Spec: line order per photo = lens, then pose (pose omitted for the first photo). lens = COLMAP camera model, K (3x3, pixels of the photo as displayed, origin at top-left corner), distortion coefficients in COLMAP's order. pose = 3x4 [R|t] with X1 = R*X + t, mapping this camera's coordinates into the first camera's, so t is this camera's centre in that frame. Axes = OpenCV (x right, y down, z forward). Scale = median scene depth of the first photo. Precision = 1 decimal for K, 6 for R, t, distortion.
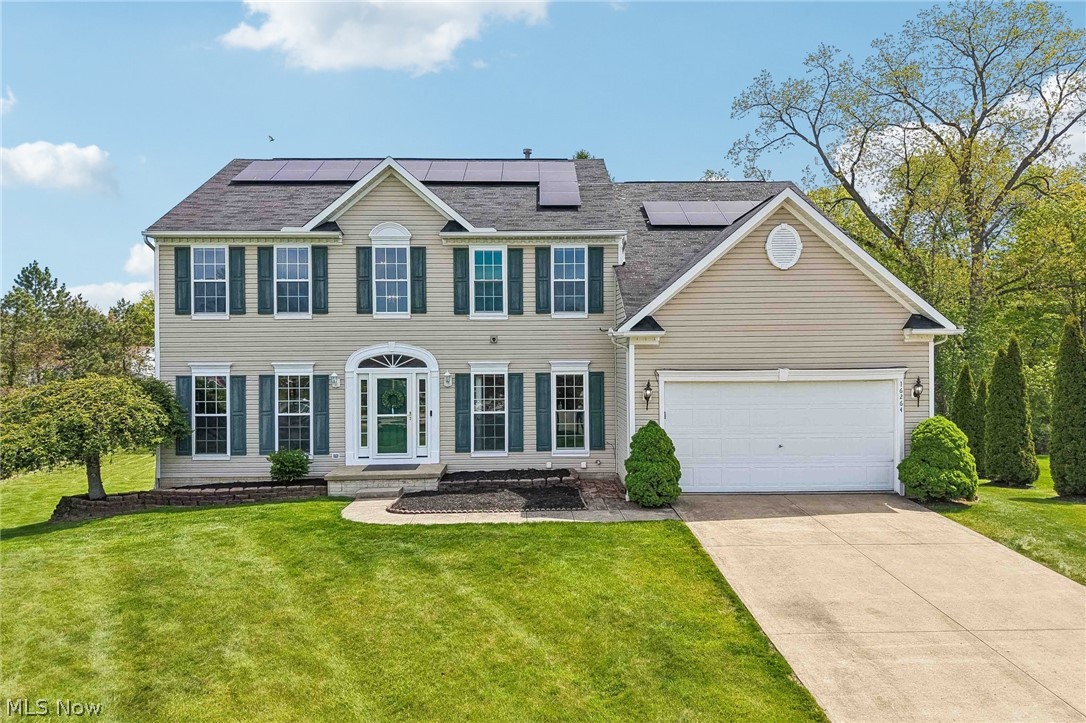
lens RADIAL K [[734.7, 0, 548.0], [0, 734.7, 348.8], [0, 0, 1]] dist [-0.002129, -0.007605]
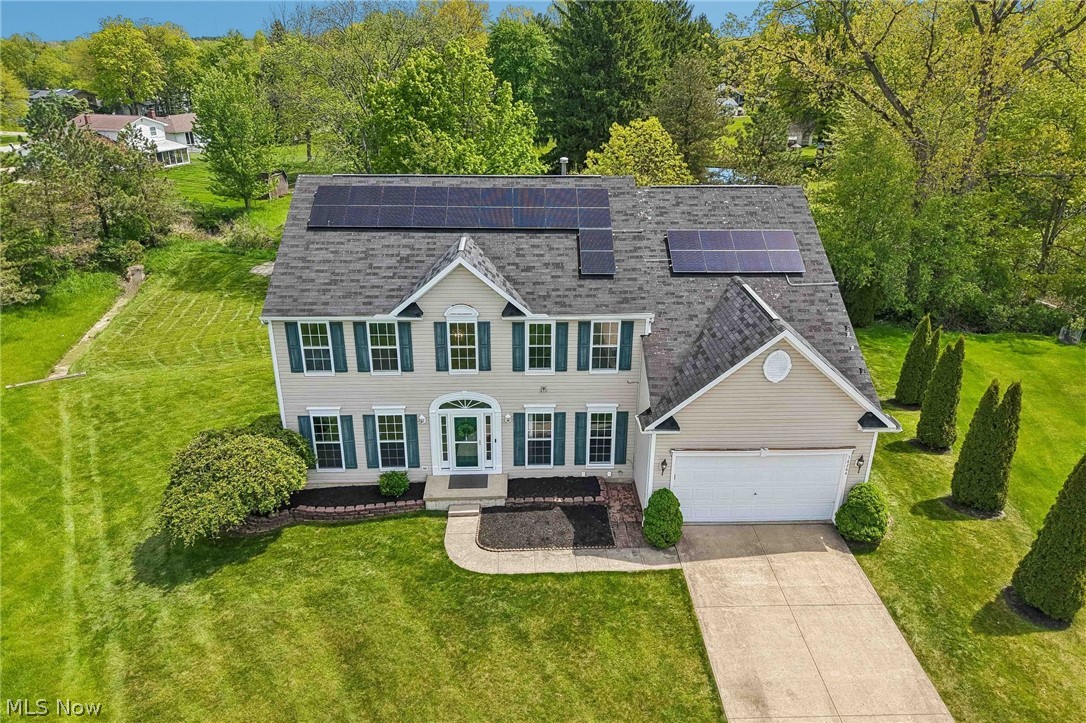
lens RADIAL K [[734.7, 0, 548.0], [0, 734.7, 348.8], [0, 0, 1]] dist [-0.002129, -0.007605]
pose [[0.999776, 0.010169, 0.018576, -0.091446], [-0.016399, 0.926766, 0.375280, -0.559815], [-0.013400, -0.375500, 0.926725, -0.158716]]
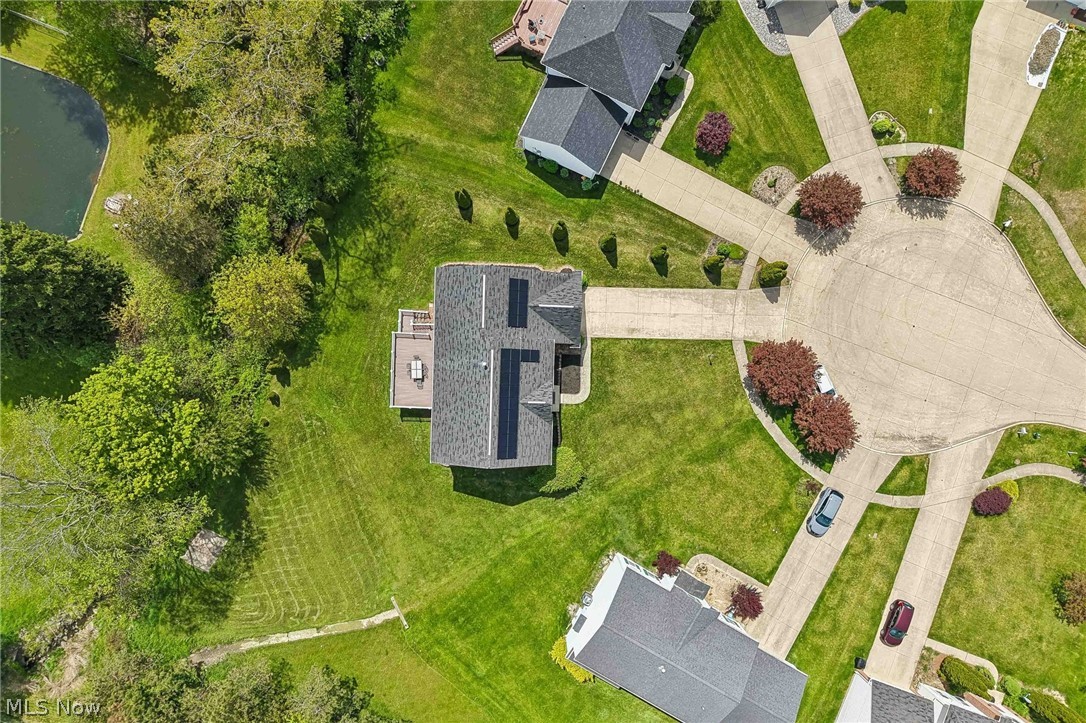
lens RADIAL K [[734.7, 0, 548.0], [0, 734.7, 348.8], [0, 0, 1]] dist [-0.002129, -0.007605]
pose [[0.051973, -0.998195, 0.030106, -0.058984], [0.004182, 0.030364, 0.999530, -3.913720], [-0.998640, -0.051823, 0.005753, 0.977216]]
